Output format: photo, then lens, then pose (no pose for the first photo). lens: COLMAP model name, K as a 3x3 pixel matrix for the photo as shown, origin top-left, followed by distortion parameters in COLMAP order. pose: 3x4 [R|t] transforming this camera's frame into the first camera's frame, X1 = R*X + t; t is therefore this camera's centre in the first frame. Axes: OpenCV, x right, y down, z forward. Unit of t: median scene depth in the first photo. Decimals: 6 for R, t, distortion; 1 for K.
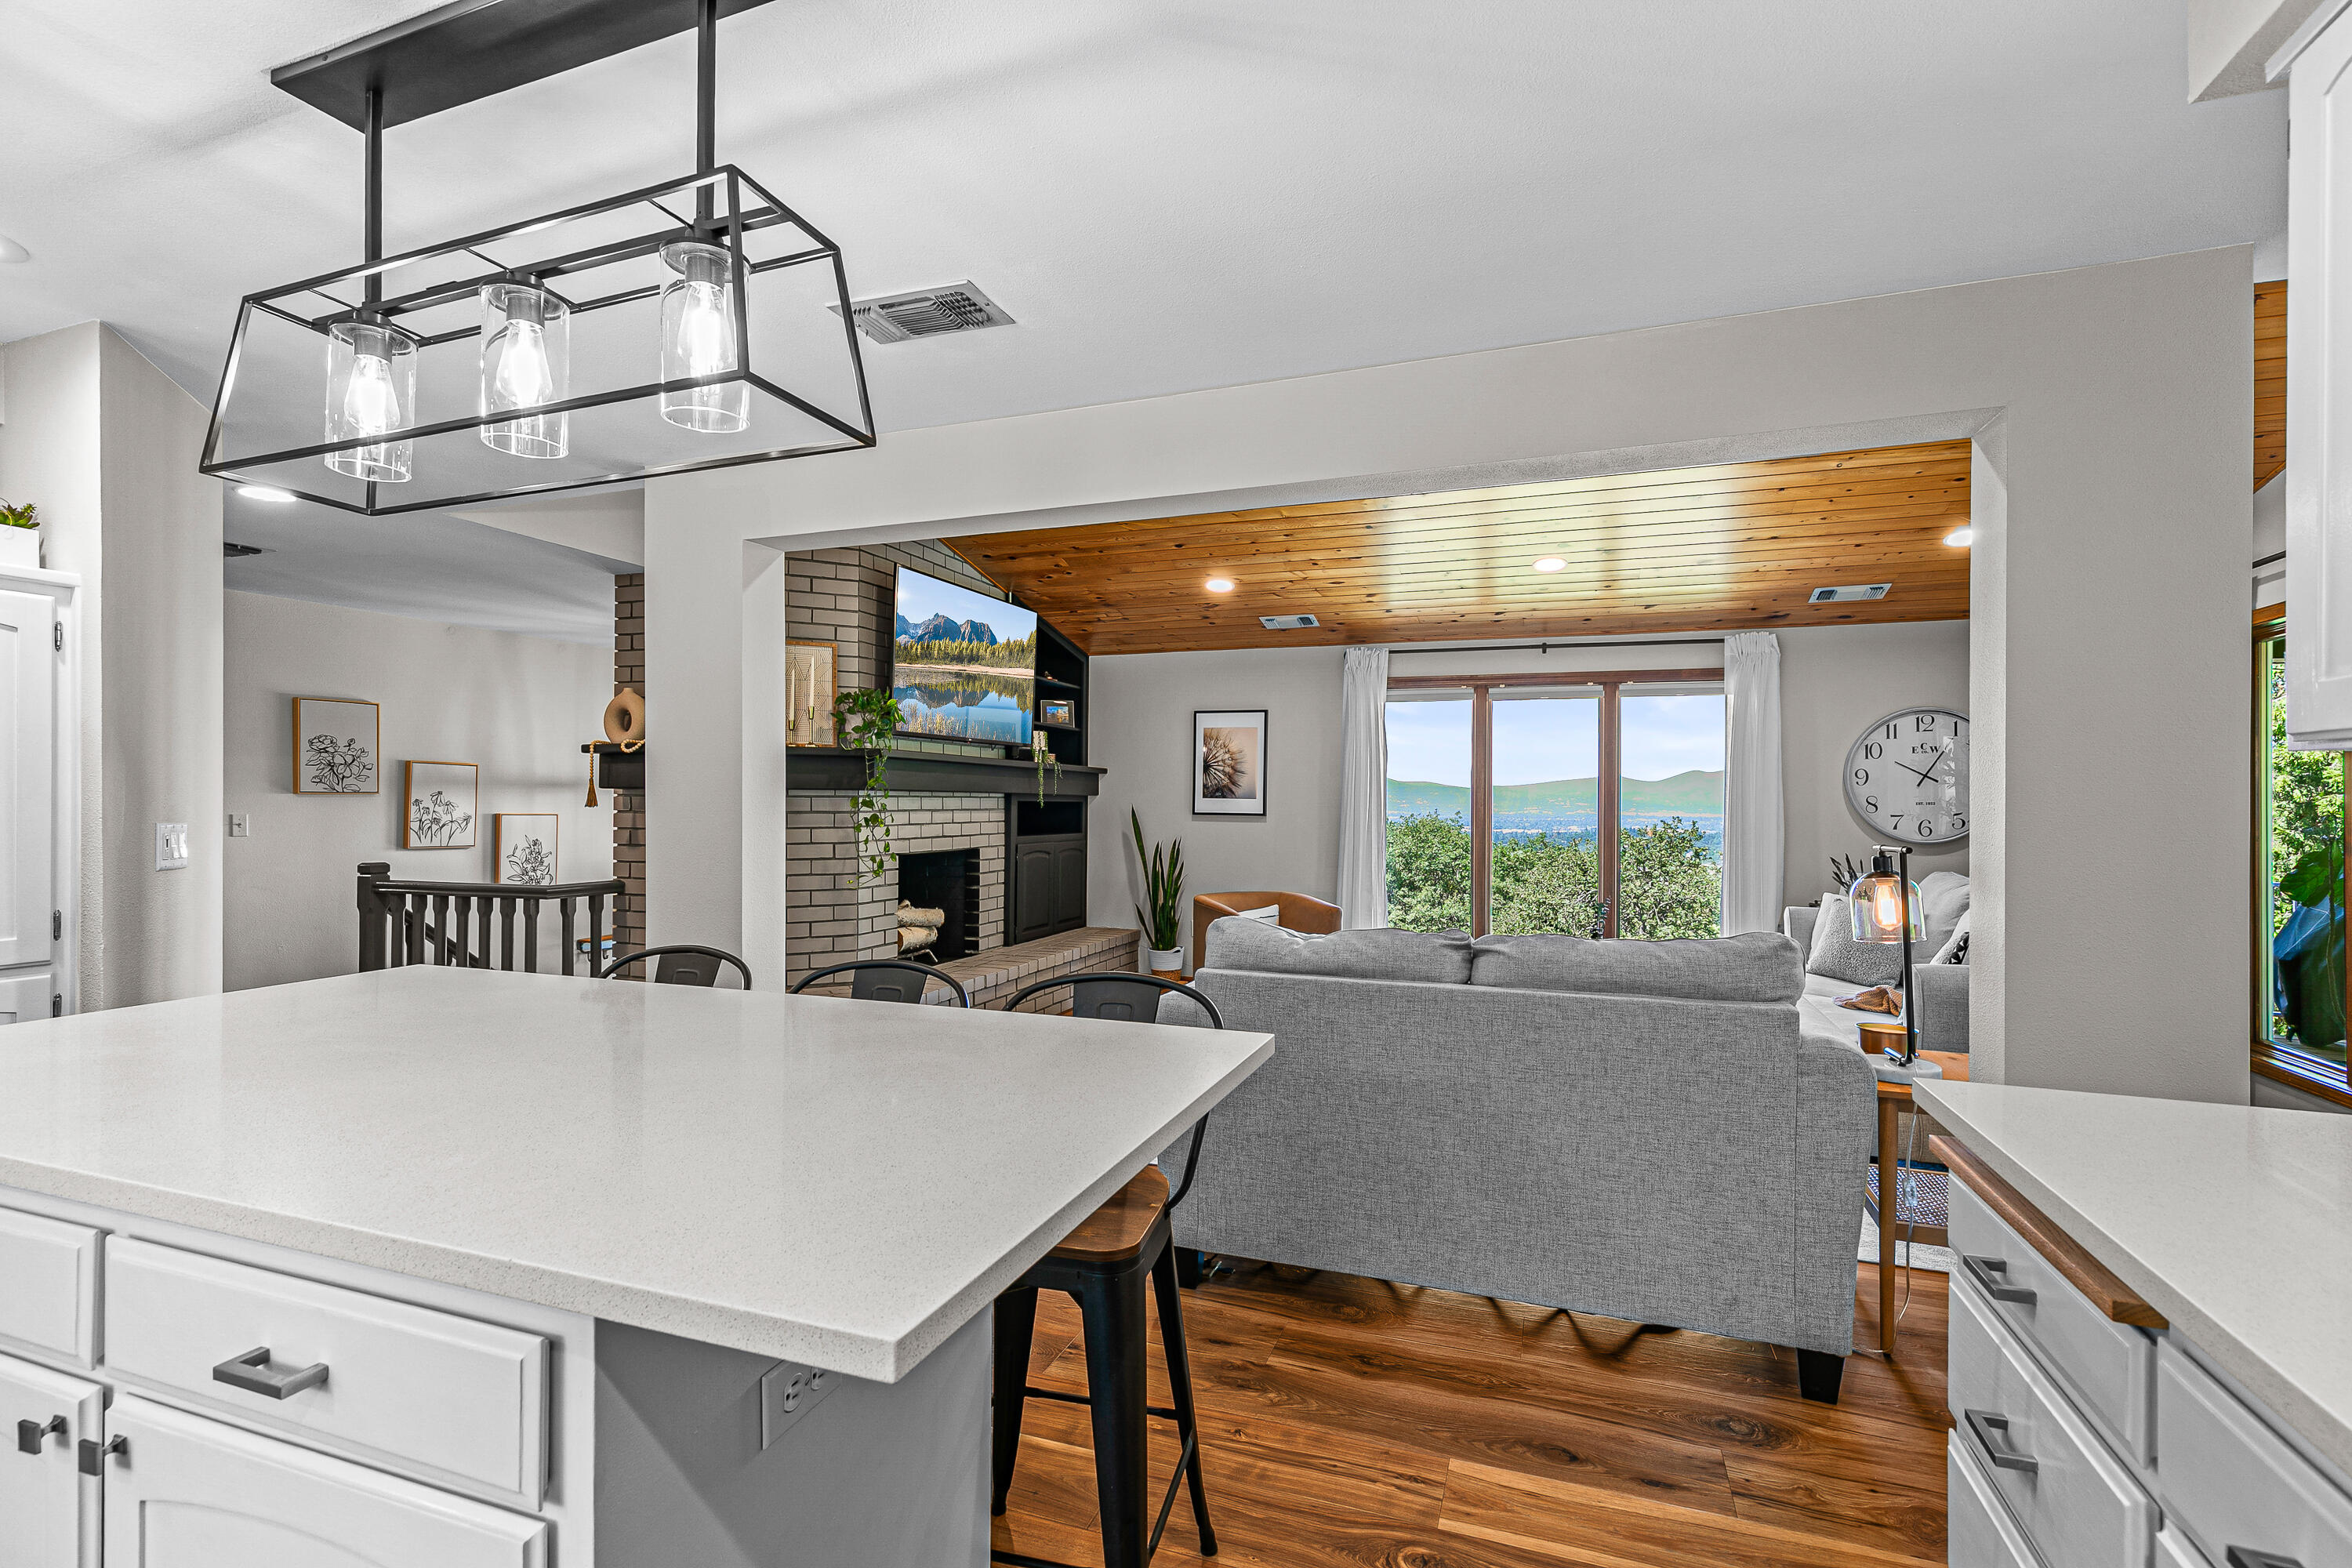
lens RADIAL K [[1080.0, 0, 1178.4], [0, 1080.0, 797.3], [0, 0, 1]] dist [0.010278, -0.001030]
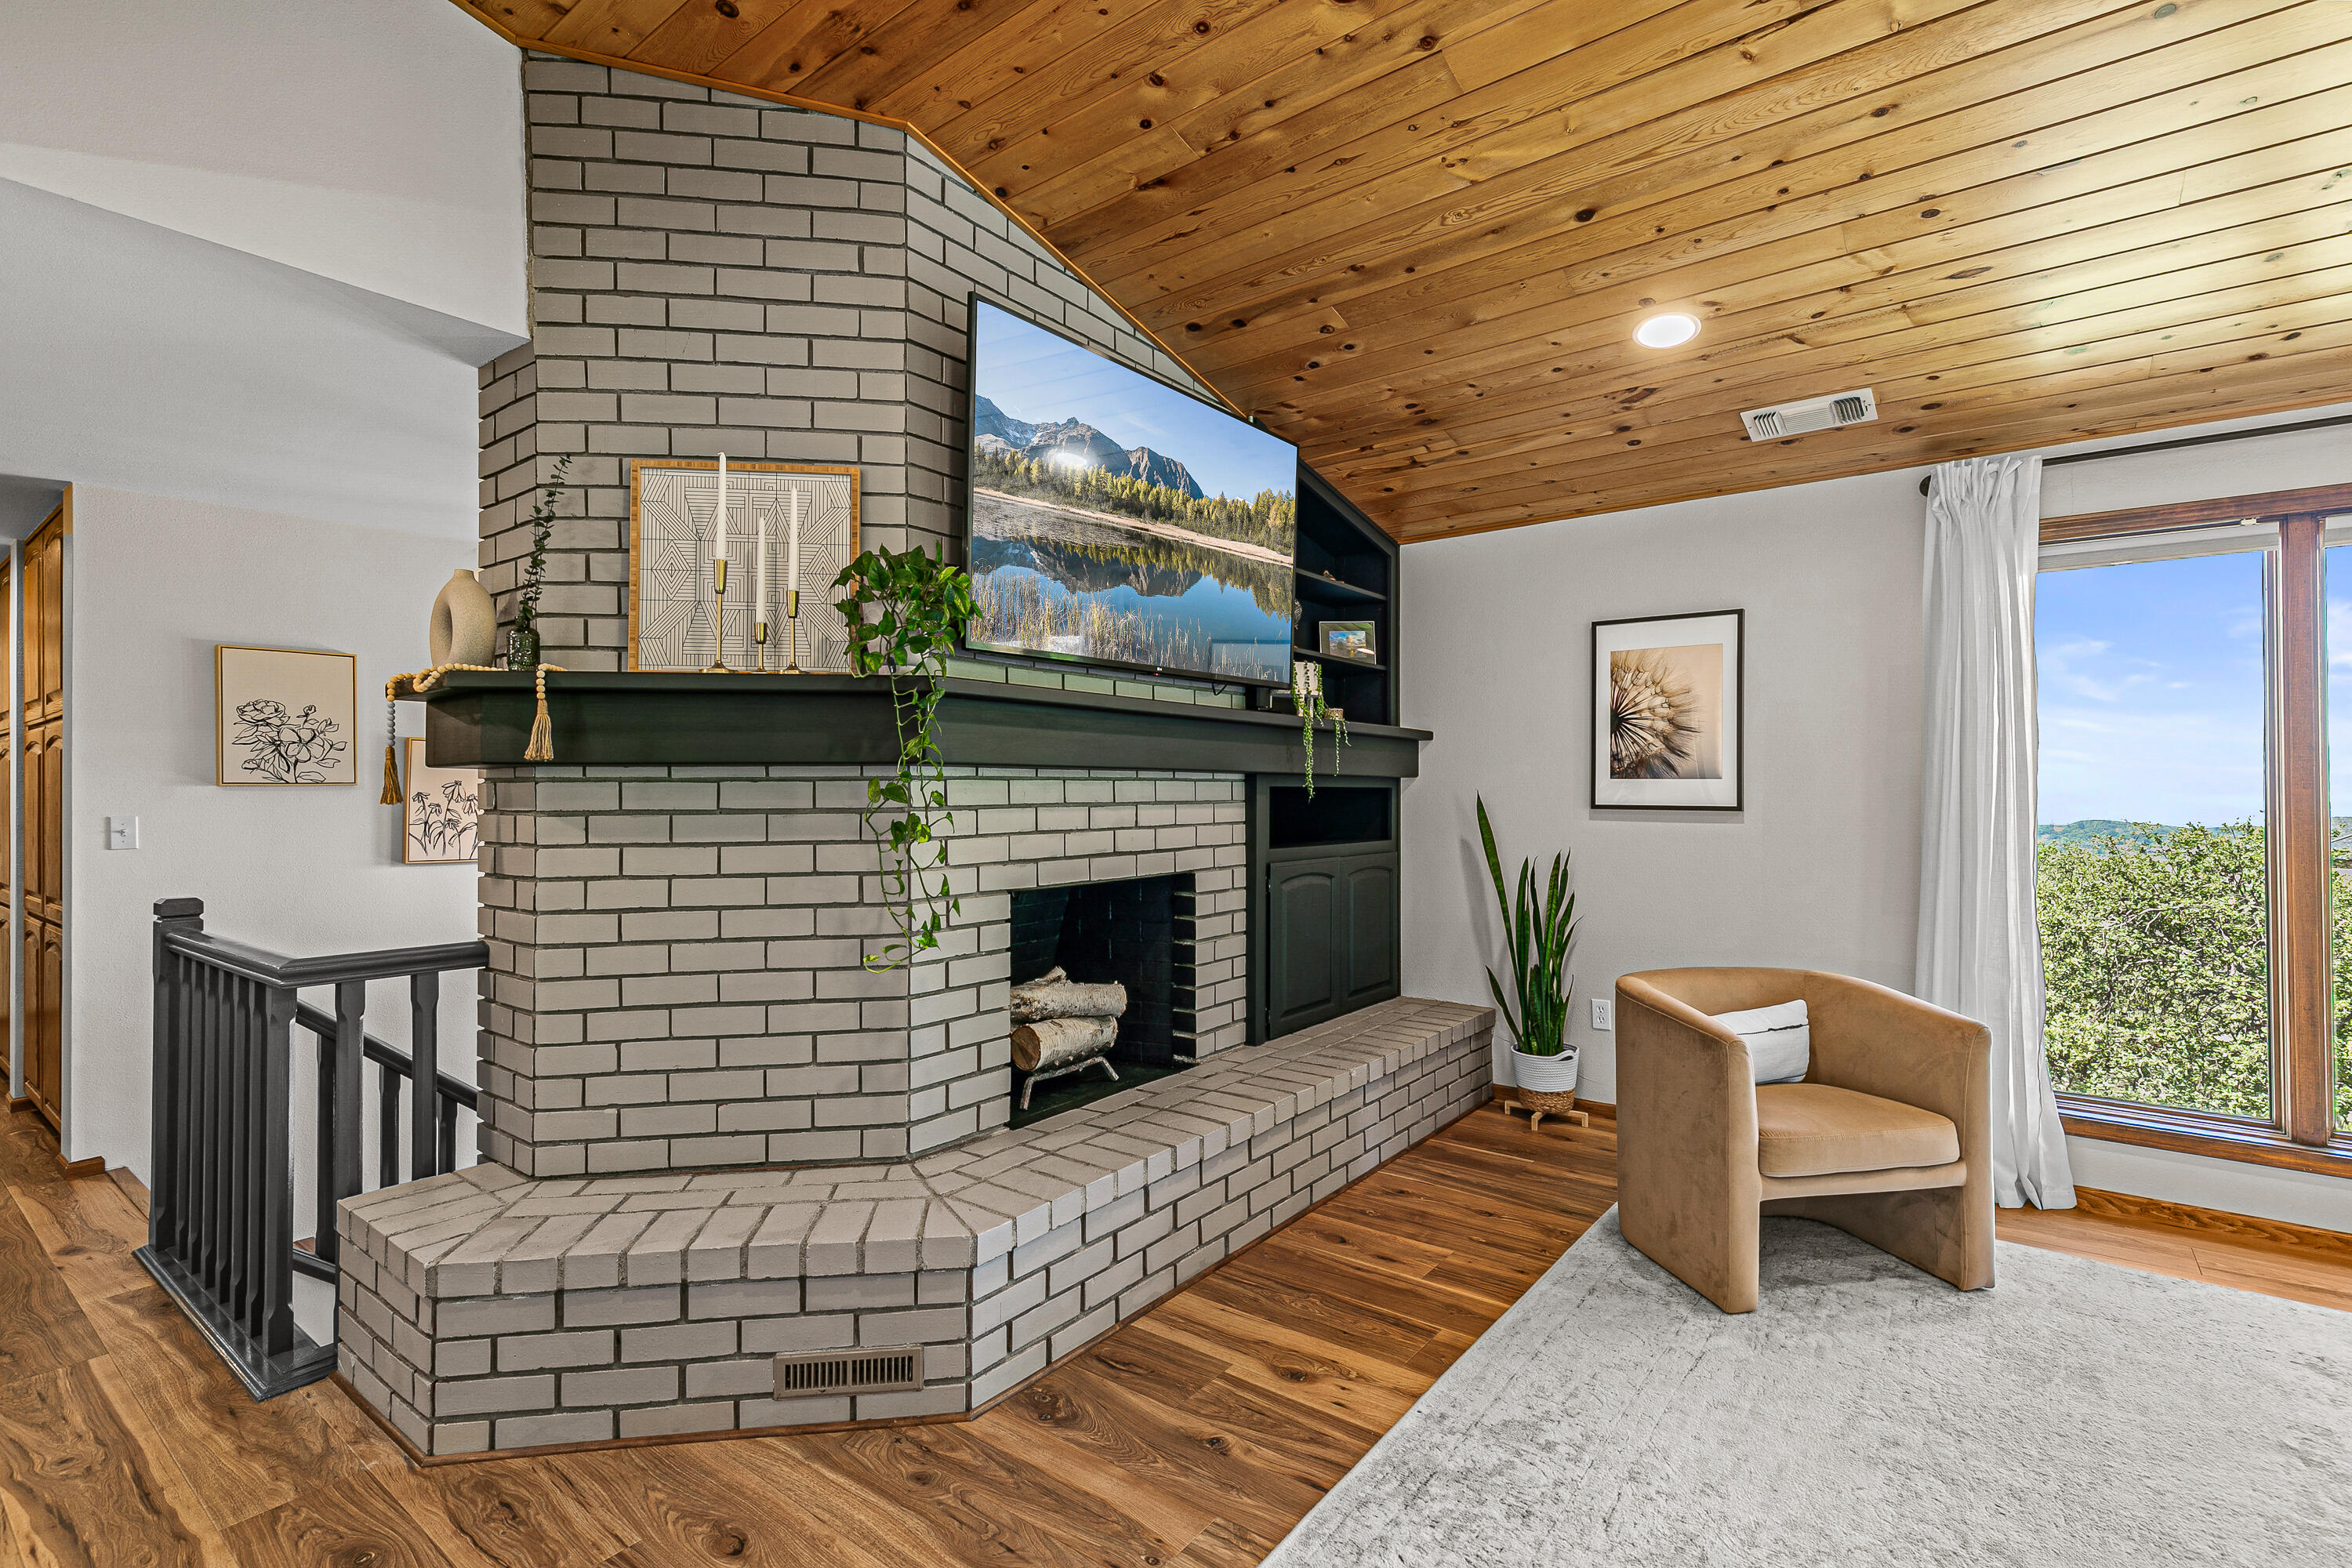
lens RADIAL K [[1080.0, 0, 1172.0], [0, 1080.0, 780.8], [0, 0, 1]] dist [0.010278, -0.001030]
pose [[0.953212, -0.011678, -0.302076, -0.028897], [0.009847, 0.999923, -0.007585, 0.004515], [0.302141, 0.004256, 0.953254, 0.490210]]
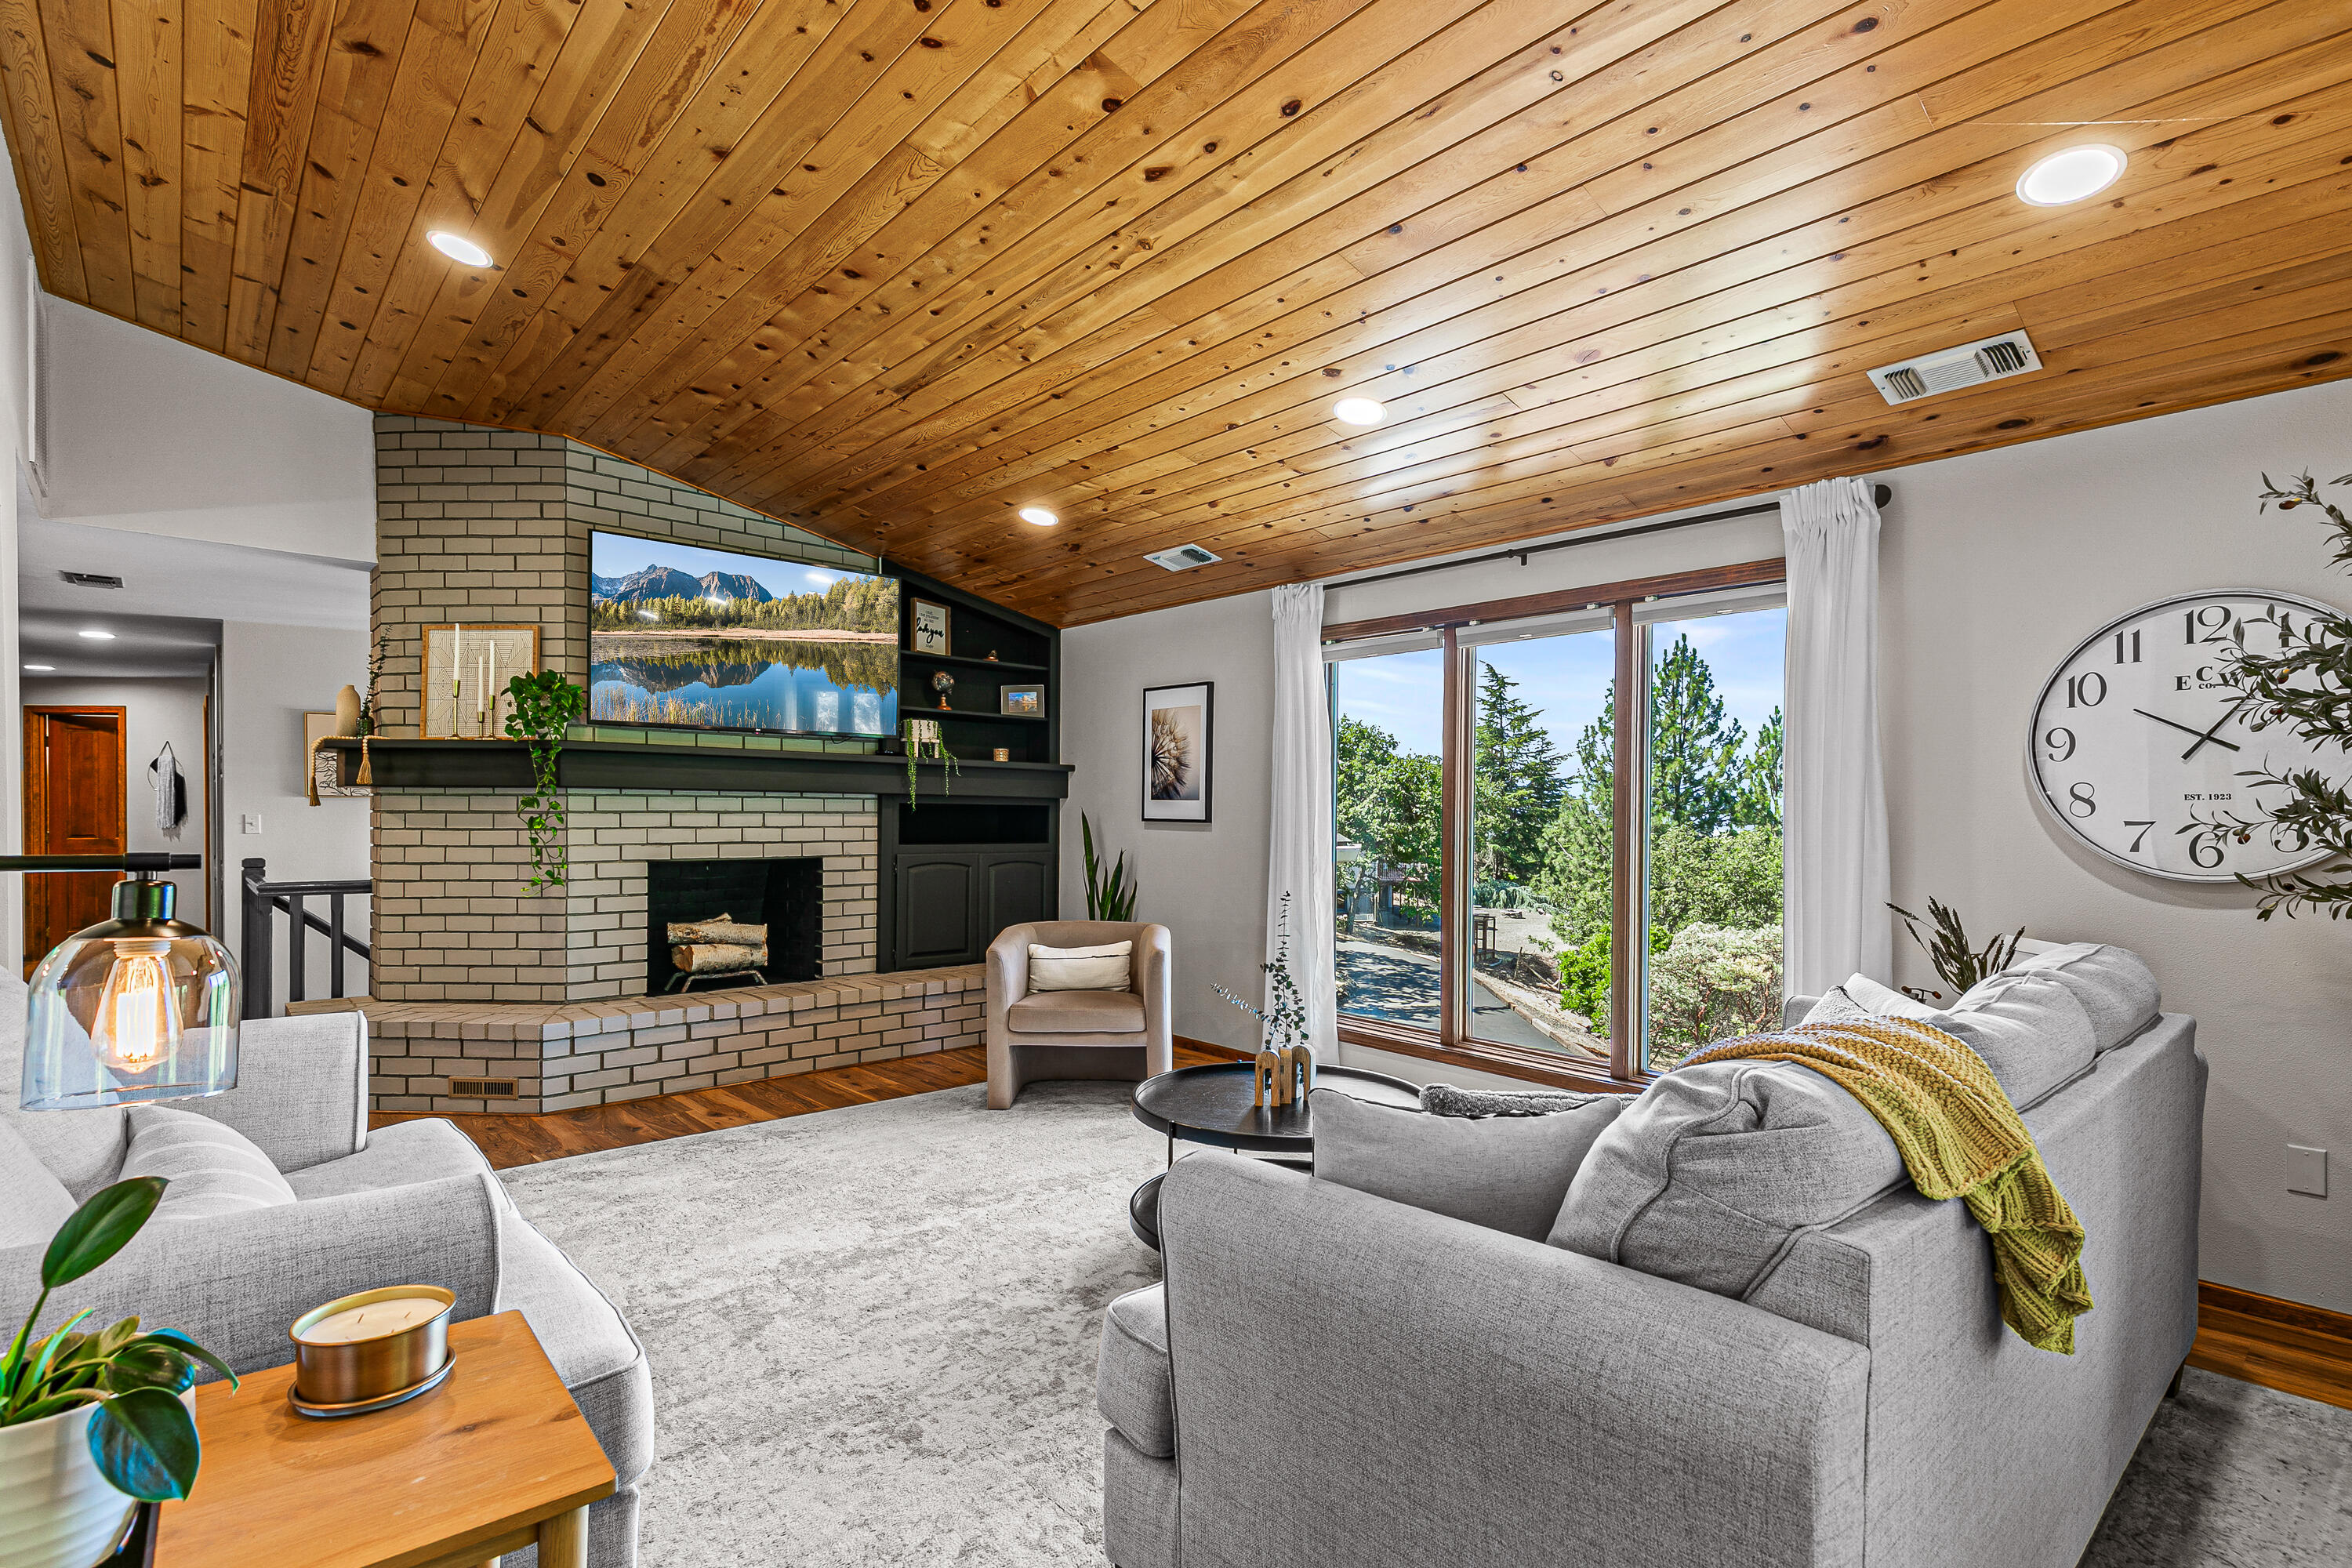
lens RADIAL K [[1128.9, 0, 1197.3], [0, 1128.9, 824.6], [0, 0, 1]] dist [0.011346, -0.000961]
pose [[0.885158, 0.004313, -0.465270, 0.520742], [-0.000098, 0.999959, 0.009083, 0.013169], [0.465290, -0.007994, 0.885122, 0.356075]]
